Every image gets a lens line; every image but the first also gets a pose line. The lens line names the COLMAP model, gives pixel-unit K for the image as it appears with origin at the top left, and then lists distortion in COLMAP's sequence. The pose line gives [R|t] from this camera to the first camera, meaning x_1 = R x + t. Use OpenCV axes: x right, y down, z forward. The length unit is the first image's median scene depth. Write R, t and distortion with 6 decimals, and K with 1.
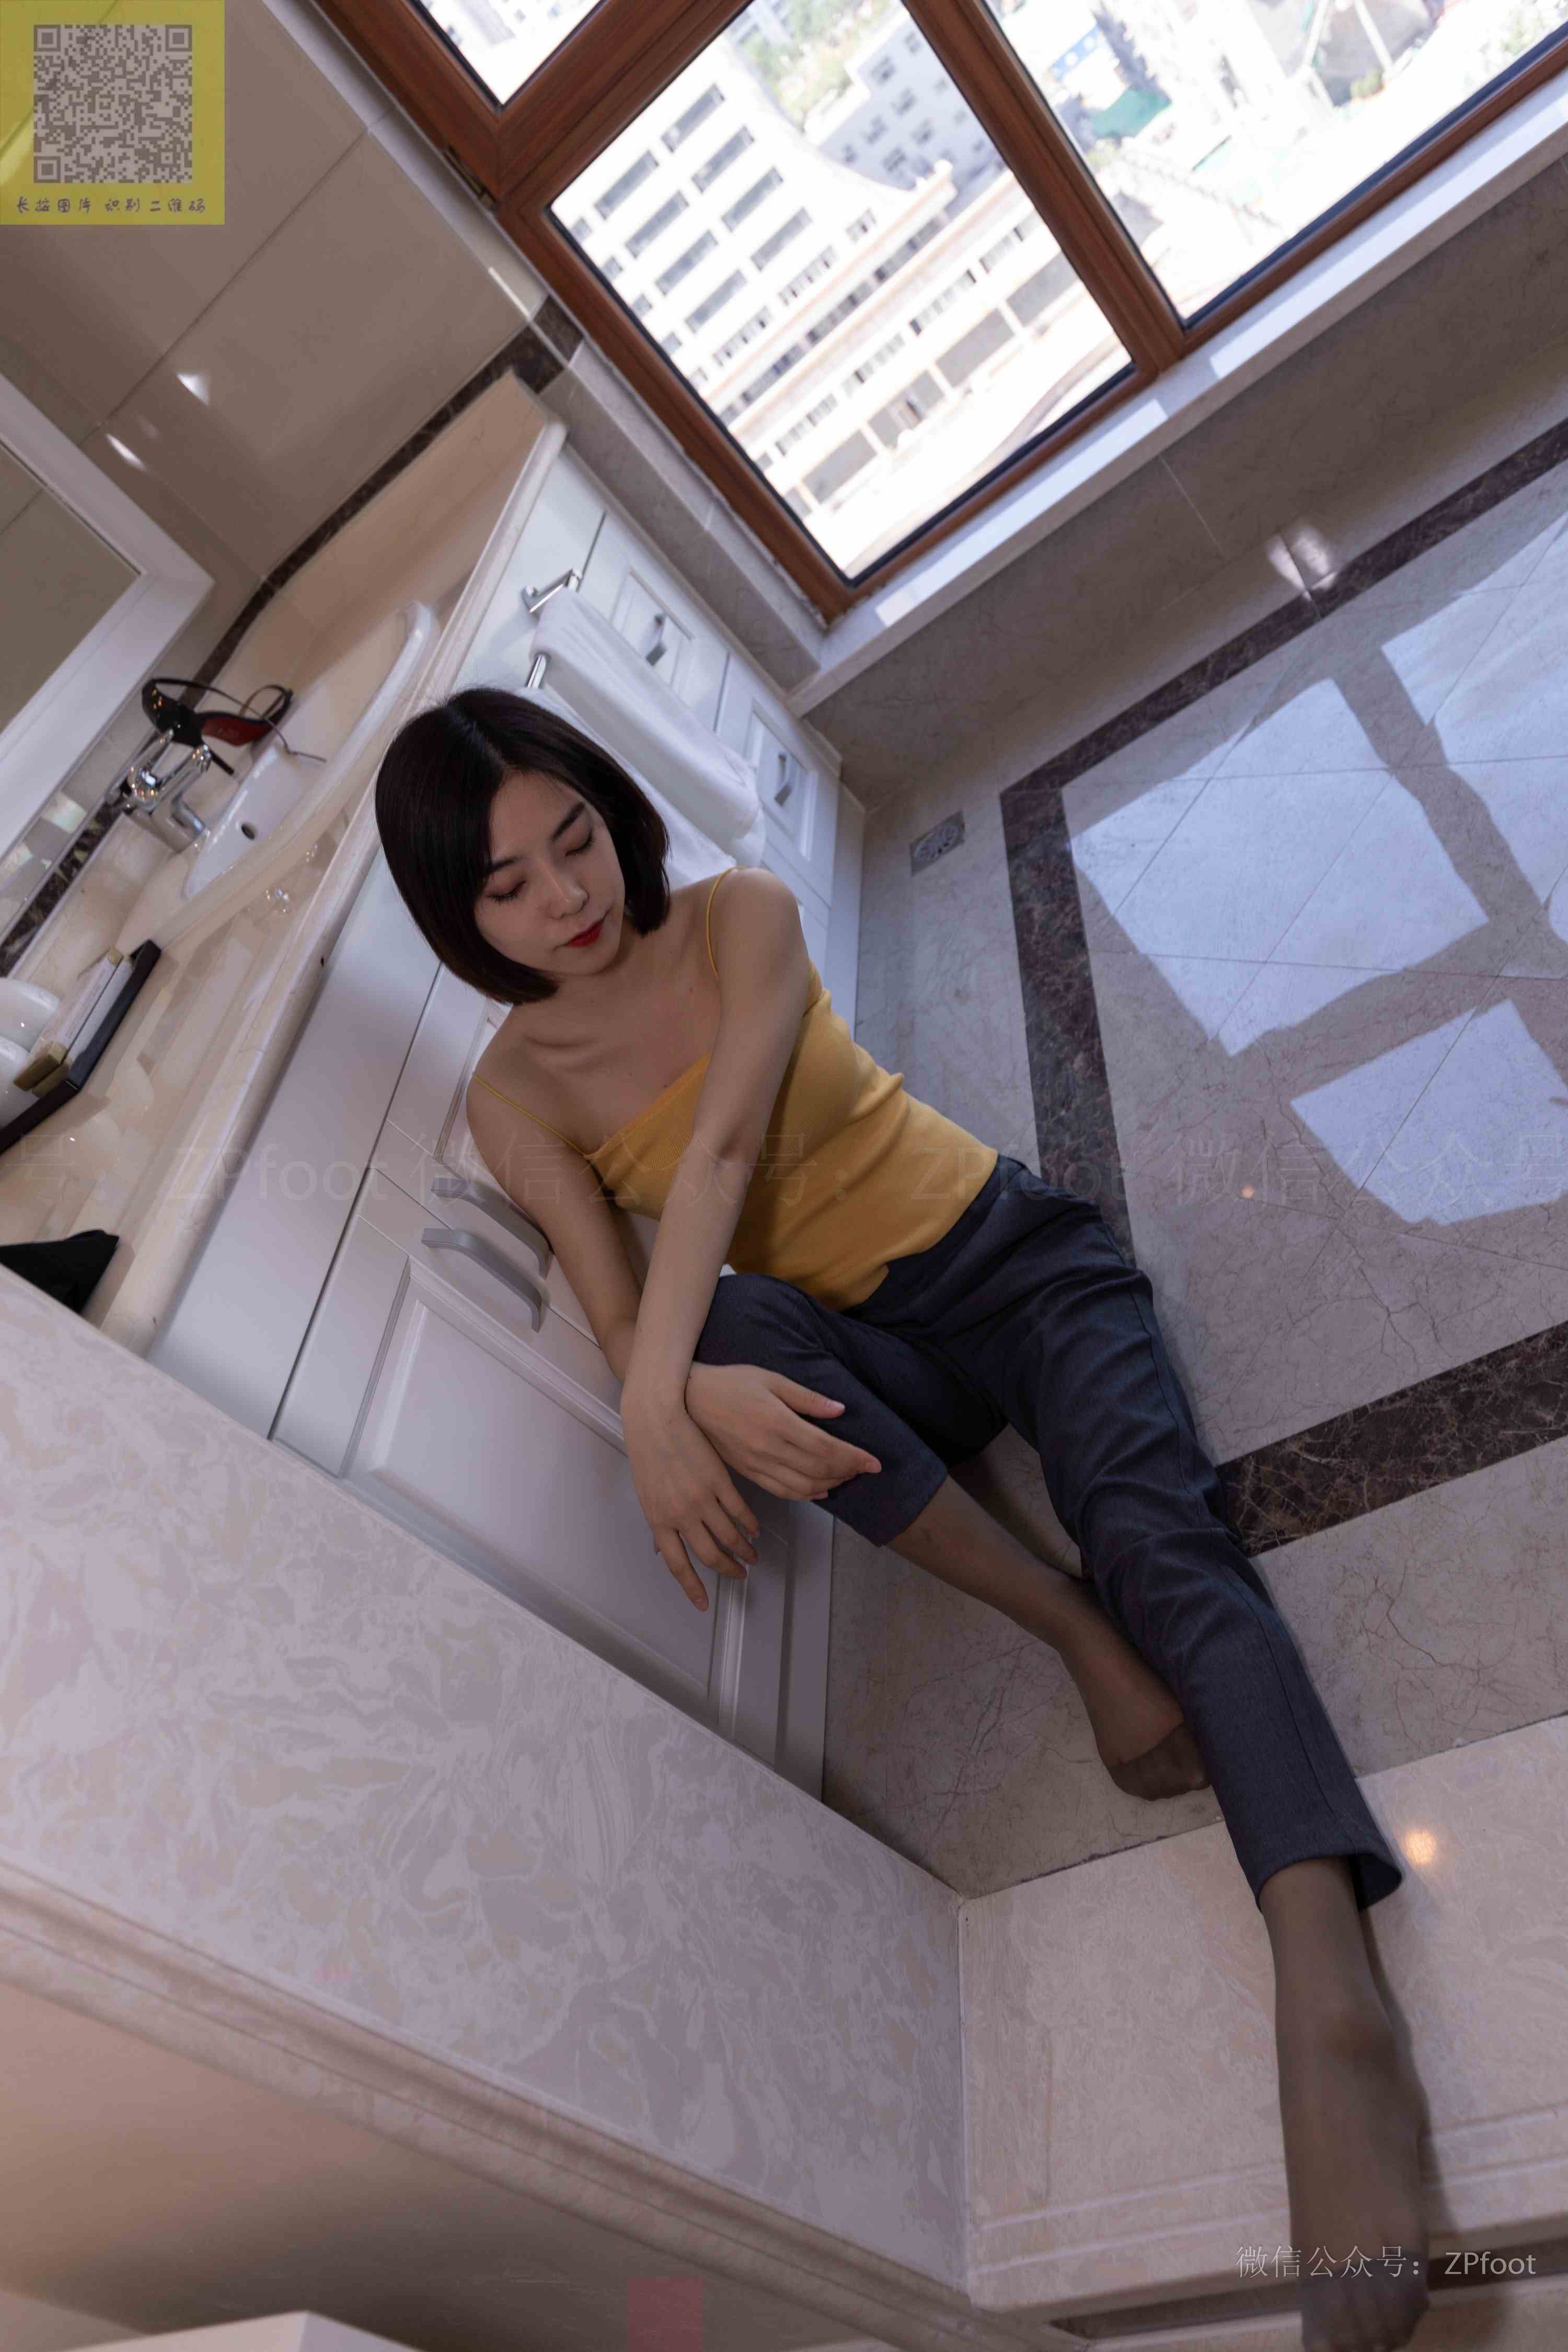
lens RADIAL K [[1657.7, 0, 785.9], [0, 1657.7, 1163.3], [0, 0, 1]] dist [0.000190, -0.003101]
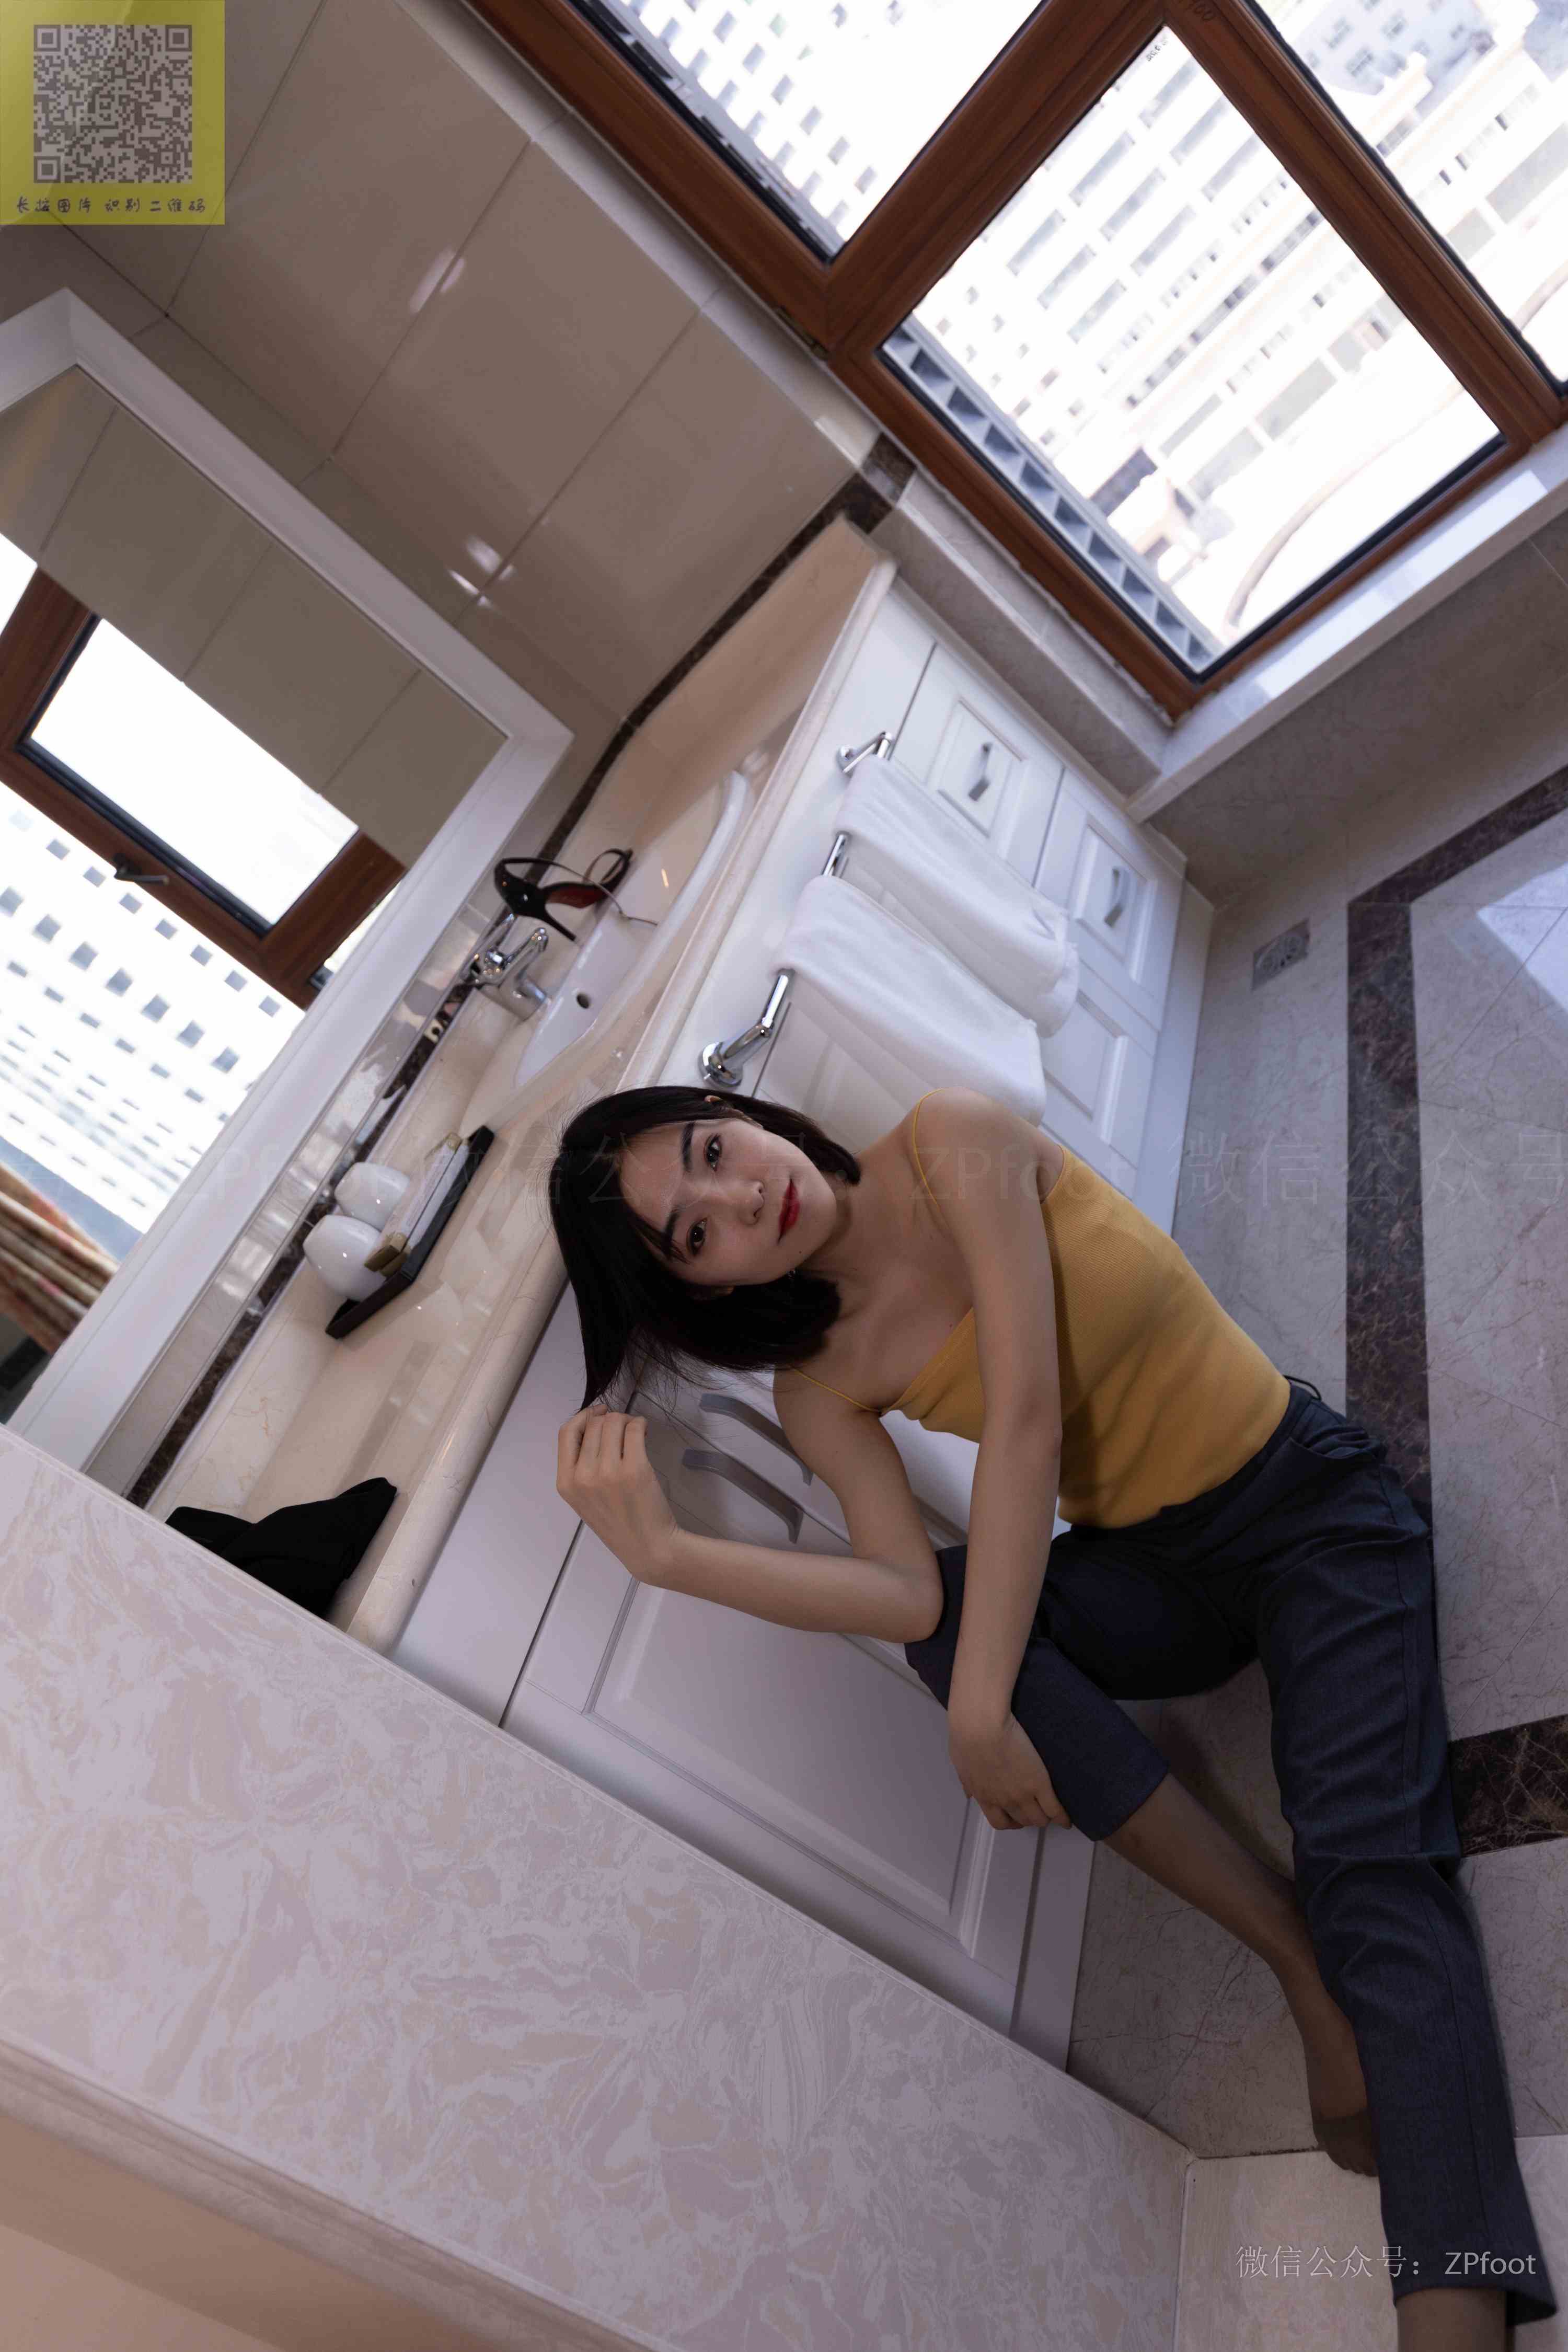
lens RADIAL K [[1657.7, 0, 785.9], [0, 1657.7, 1163.3], [0, 0, 1]] dist [0.000190, -0.003101]
pose [[0.965635, 0.008463, -0.259763, 0.126431], [-0.003208, 0.999782, 0.020646, -0.176267], [0.259881, -0.019103, 0.965452, -0.013543]]
